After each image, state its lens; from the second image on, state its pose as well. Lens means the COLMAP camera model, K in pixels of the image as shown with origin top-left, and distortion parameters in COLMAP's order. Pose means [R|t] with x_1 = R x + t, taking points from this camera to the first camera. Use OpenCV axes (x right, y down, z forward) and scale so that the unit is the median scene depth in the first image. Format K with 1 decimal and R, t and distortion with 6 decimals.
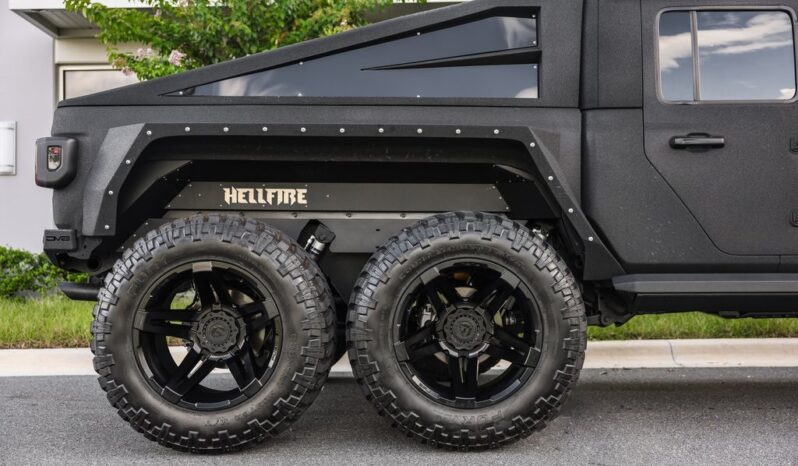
lens RADIAL K [[897.8, 0, 399.3], [0, 897.8, 232.8], [0, 0, 1]] dist [0.030280, 0.000000]
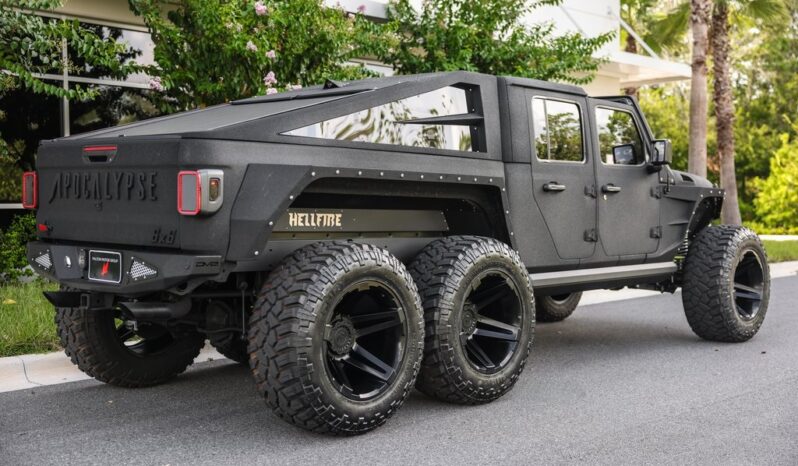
lens RADIAL K [[1025.1, 0, 399.4], [0, 1025.1, 232.4], [0, 0, 1]] dist [0.012774, 0.000000]
pose [[0.657651, -0.015168, 0.753170, -1.095131], [-0.031208, 0.998390, 0.047356, -0.091884], [-0.752676, -0.054649, 0.656119, 0.030814]]
